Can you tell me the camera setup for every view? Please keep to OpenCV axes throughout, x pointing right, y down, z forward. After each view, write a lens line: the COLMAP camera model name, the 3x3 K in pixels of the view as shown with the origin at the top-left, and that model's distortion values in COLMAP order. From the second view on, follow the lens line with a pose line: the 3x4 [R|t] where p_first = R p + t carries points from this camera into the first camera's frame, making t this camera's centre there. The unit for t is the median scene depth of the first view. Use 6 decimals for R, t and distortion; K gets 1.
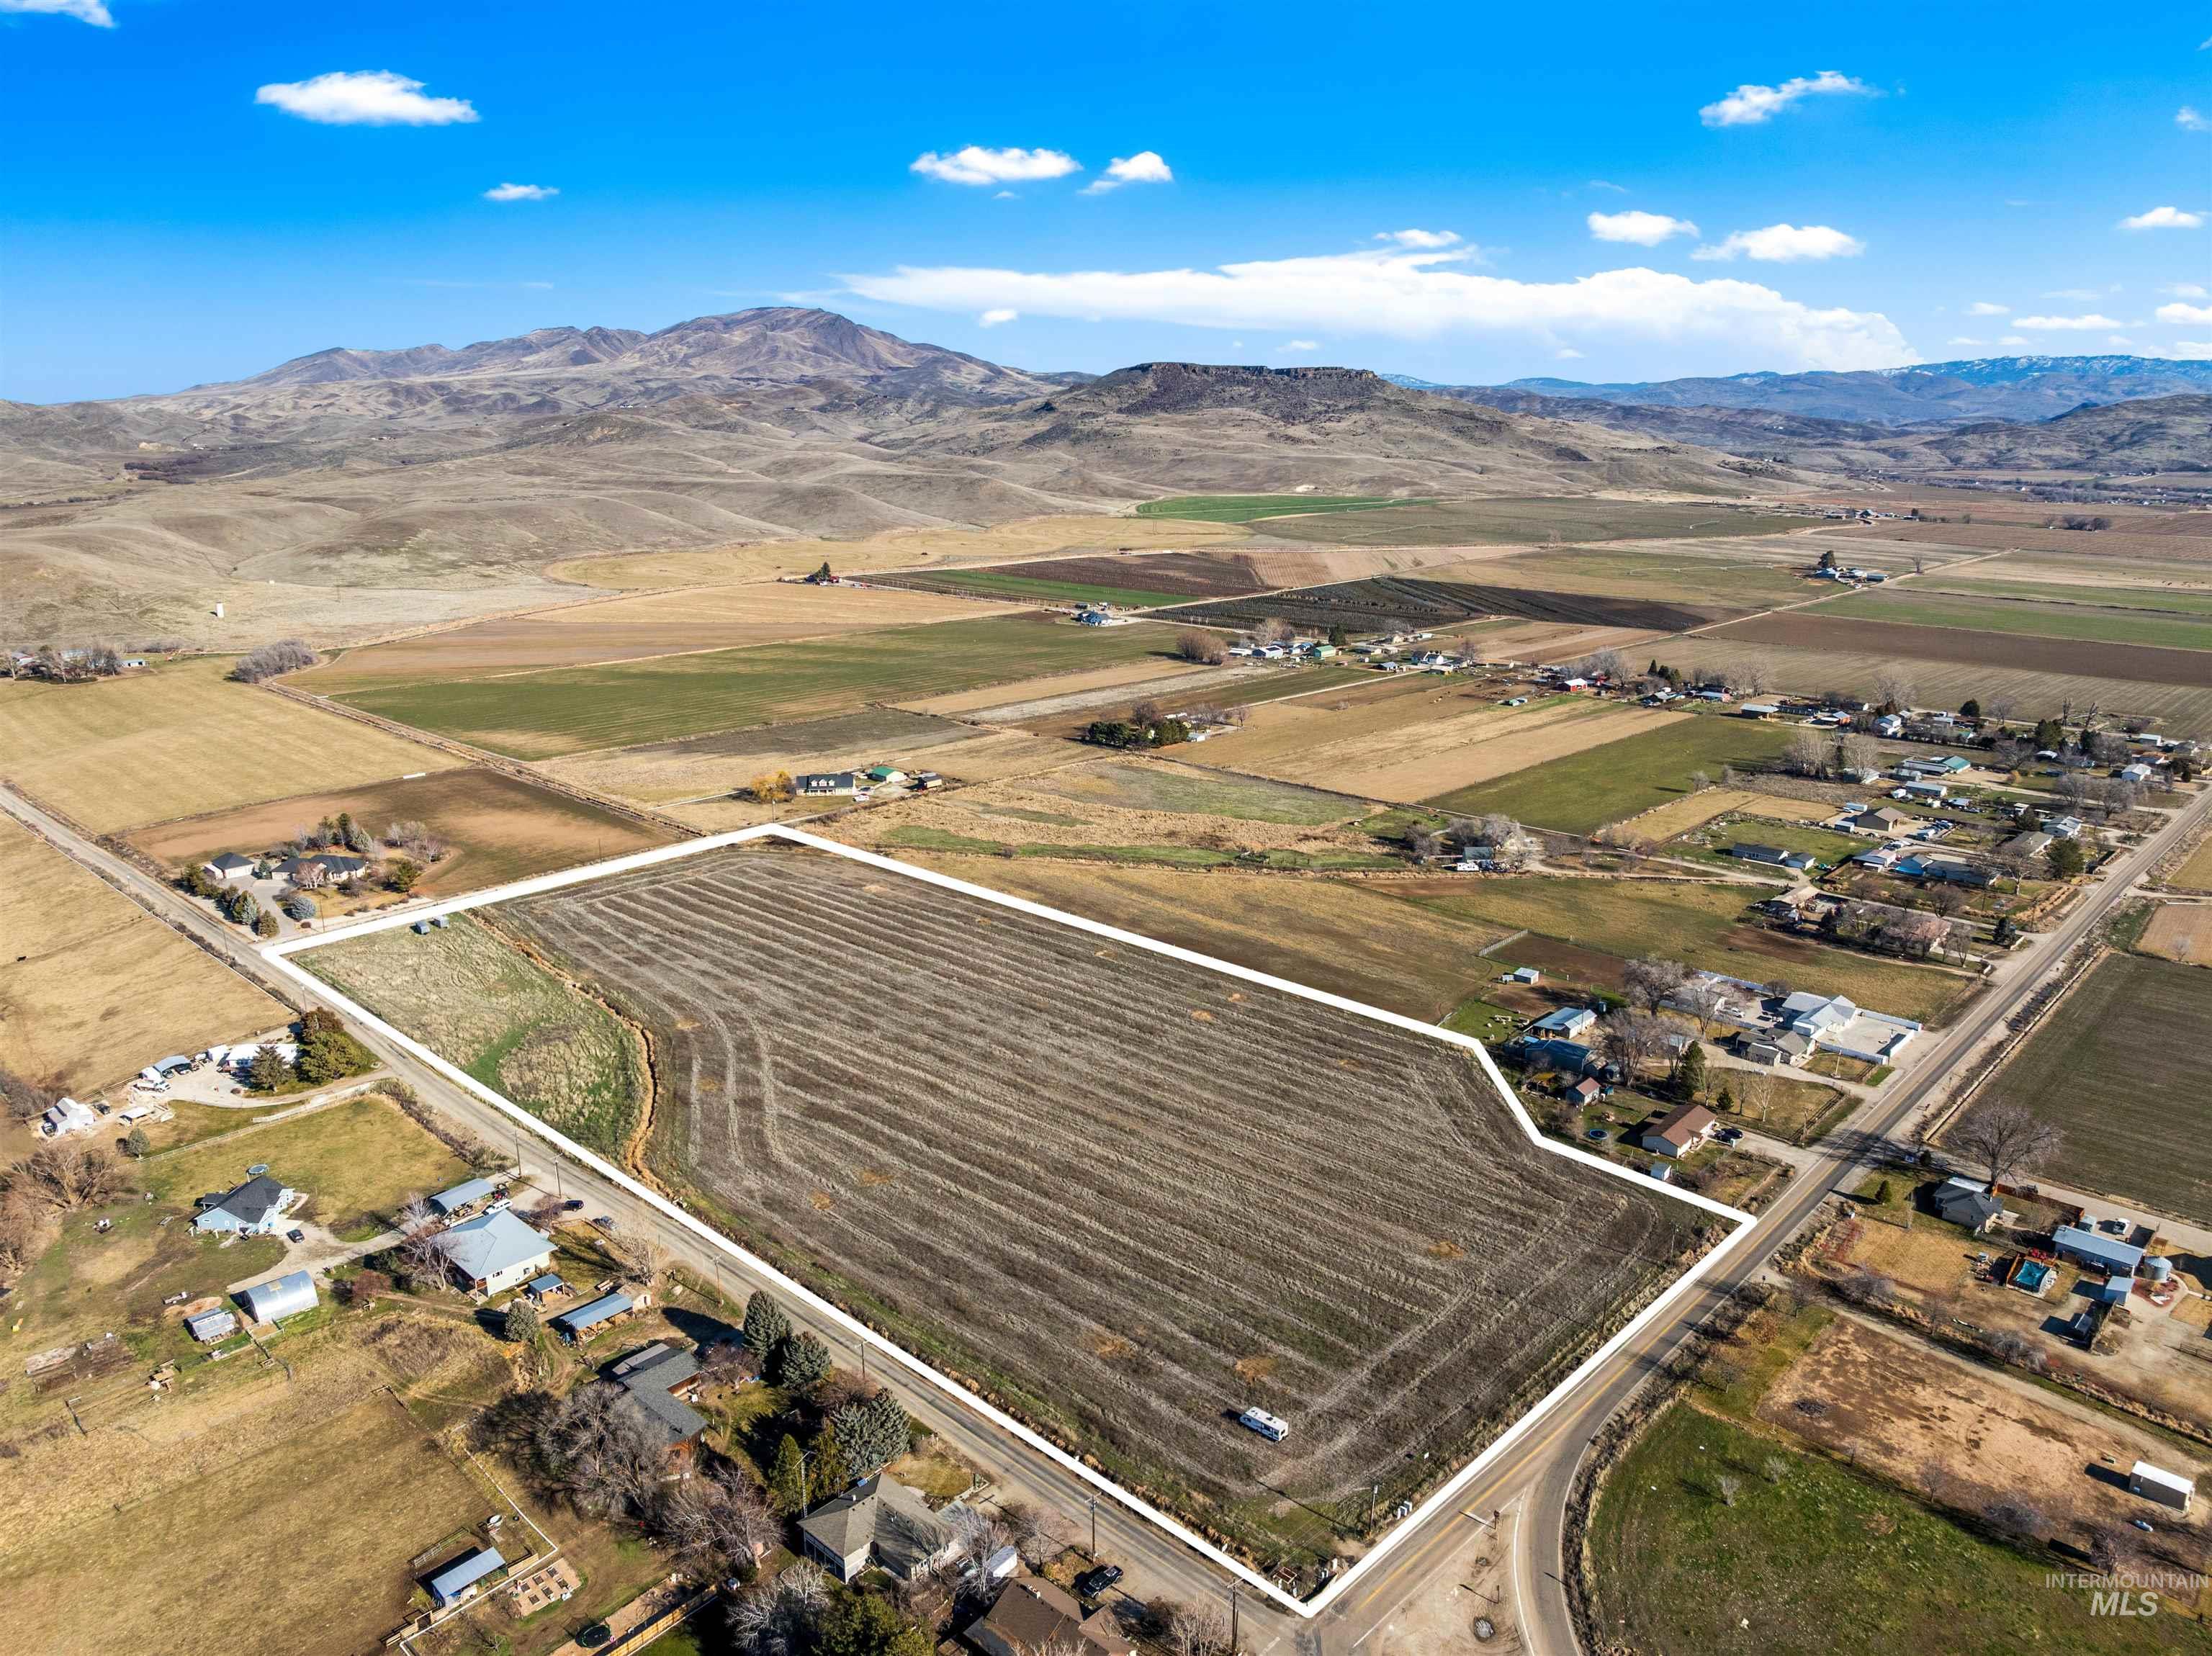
lens RADIAL K [[1544.4, 0, 1106.0], [0, 1544.4, 828.0], [0, 0, 1]] dist [-0.032565, -0.008154]
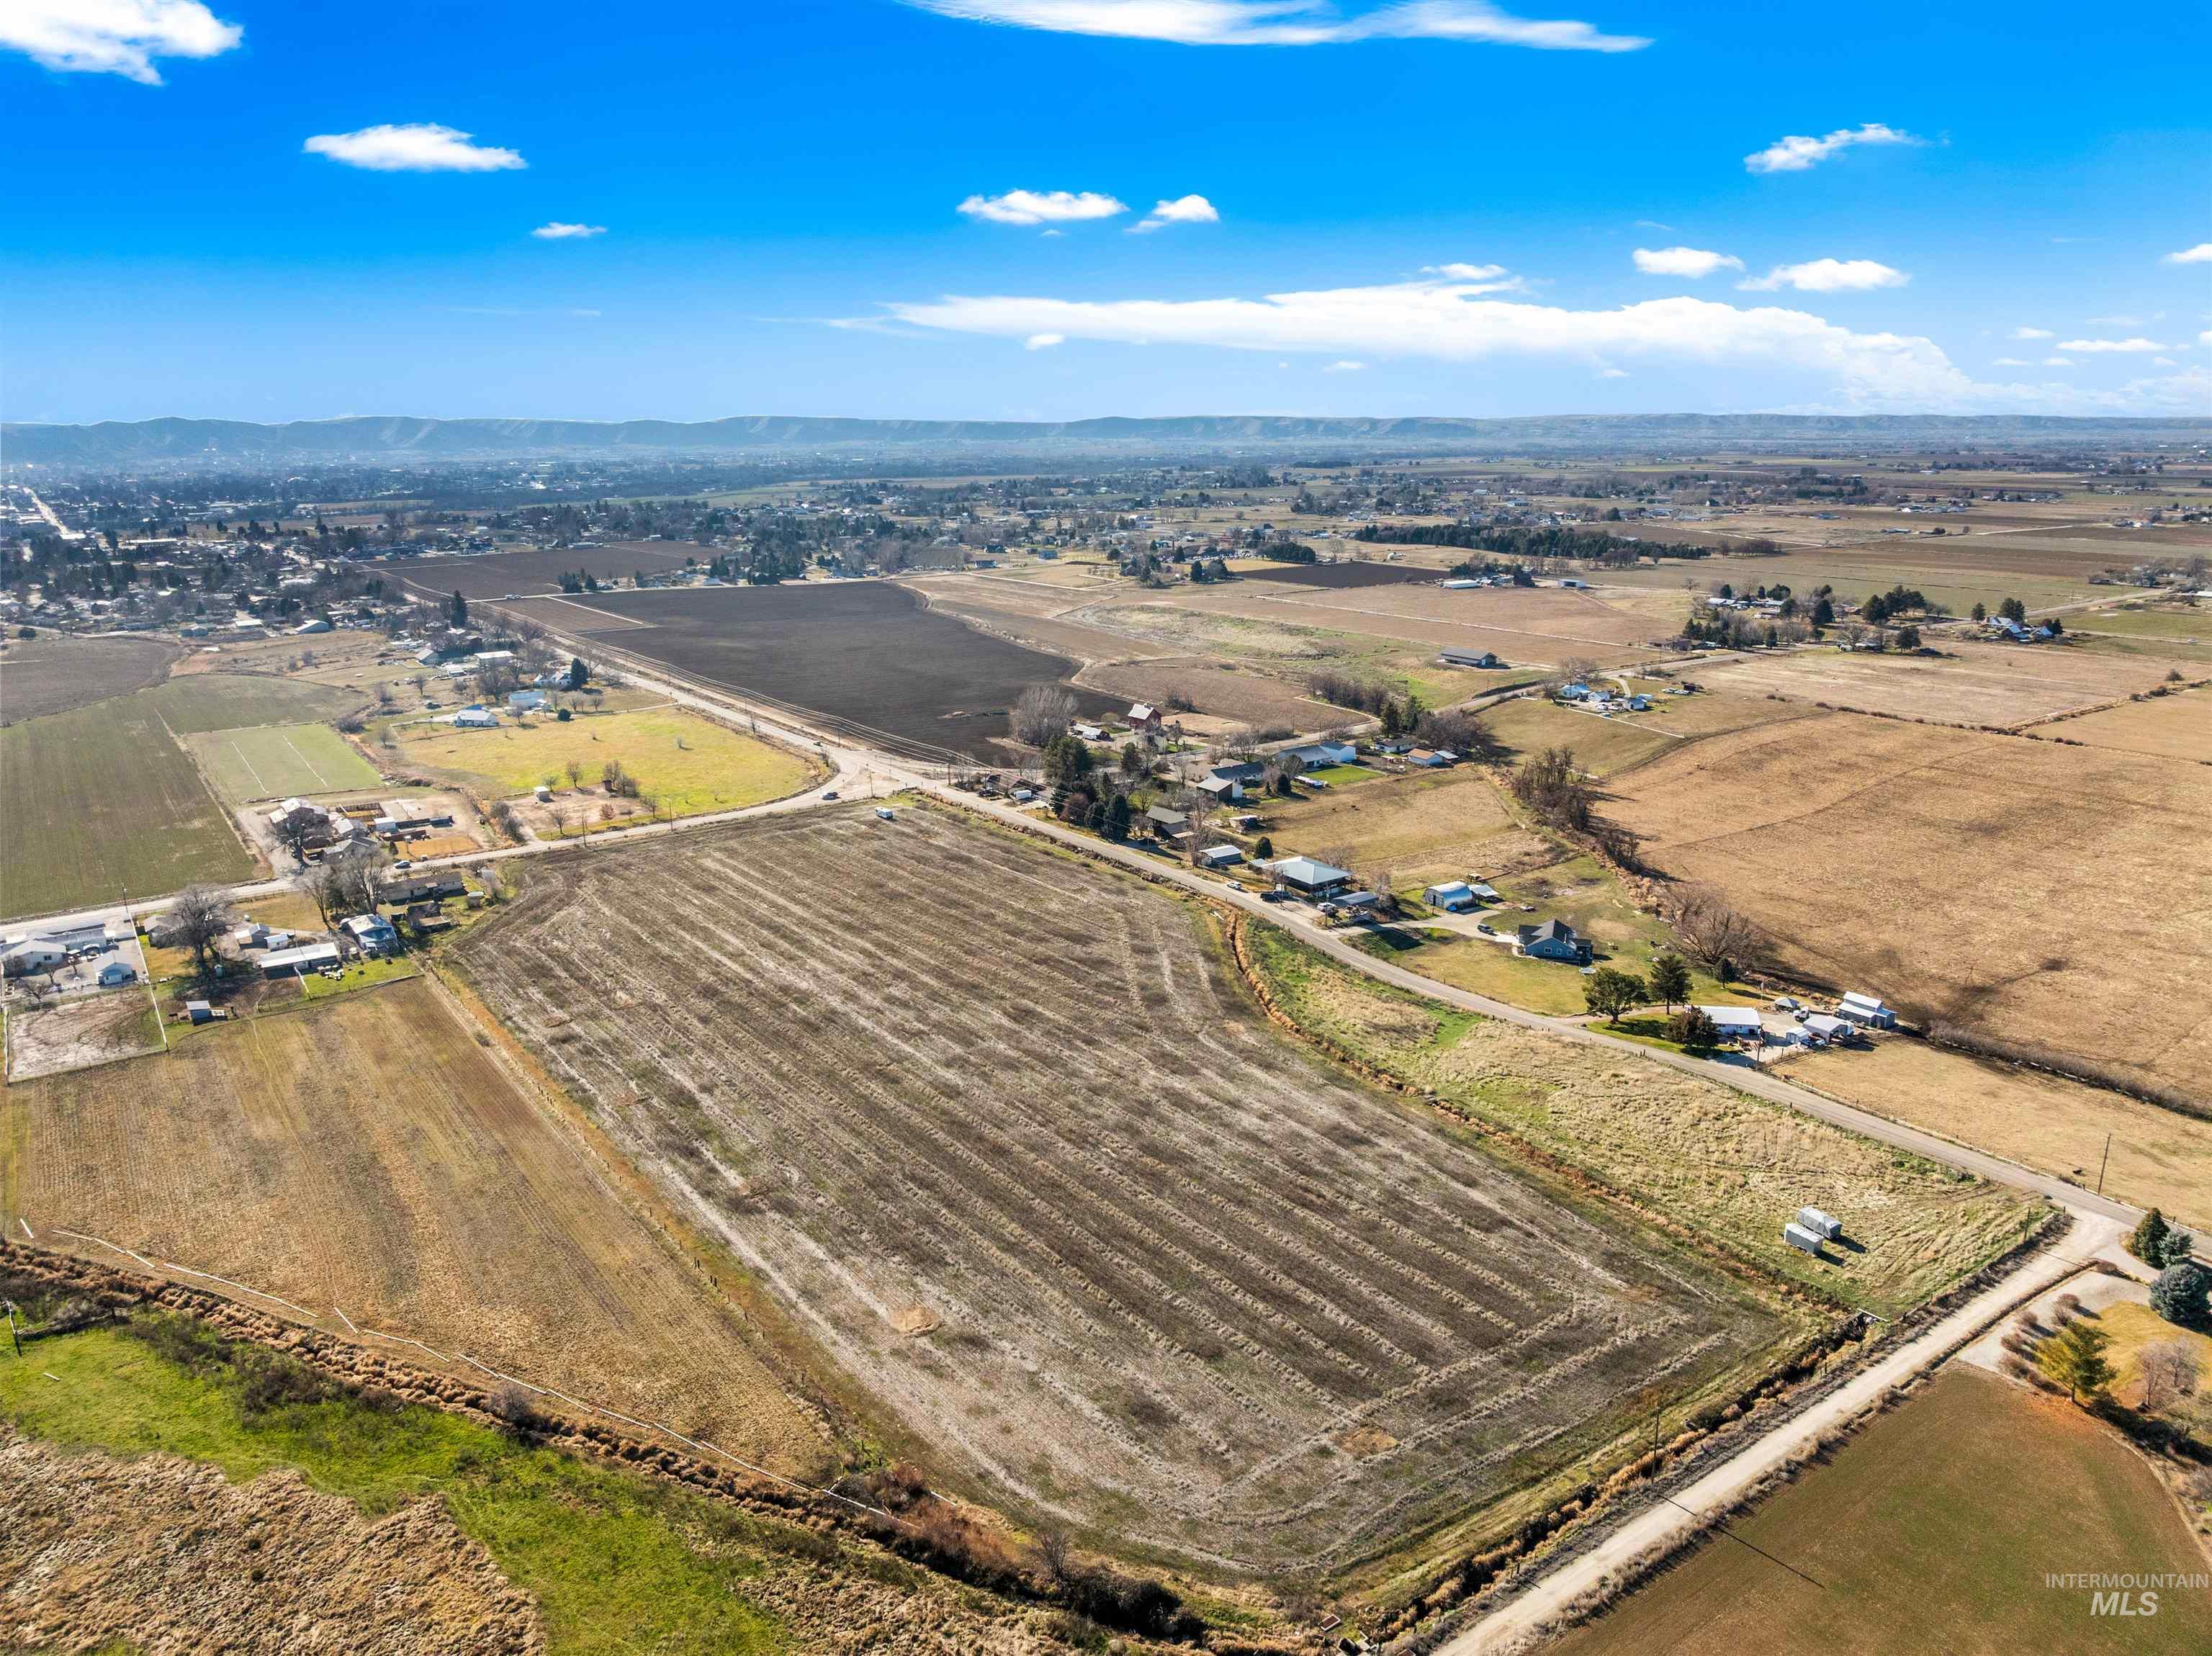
lens RADIAL K [[1550.2, 0, 1108.9], [0, 1550.2, 817.3], [0, 0, 1]] dist [-0.030945, -0.010685]
pose [[-0.981447, -0.031689, 0.189095, -0.276674], [0.065386, 0.871807, 0.485466, -0.282876], [-0.180238, 0.488824, -0.853561, 1.273428]]
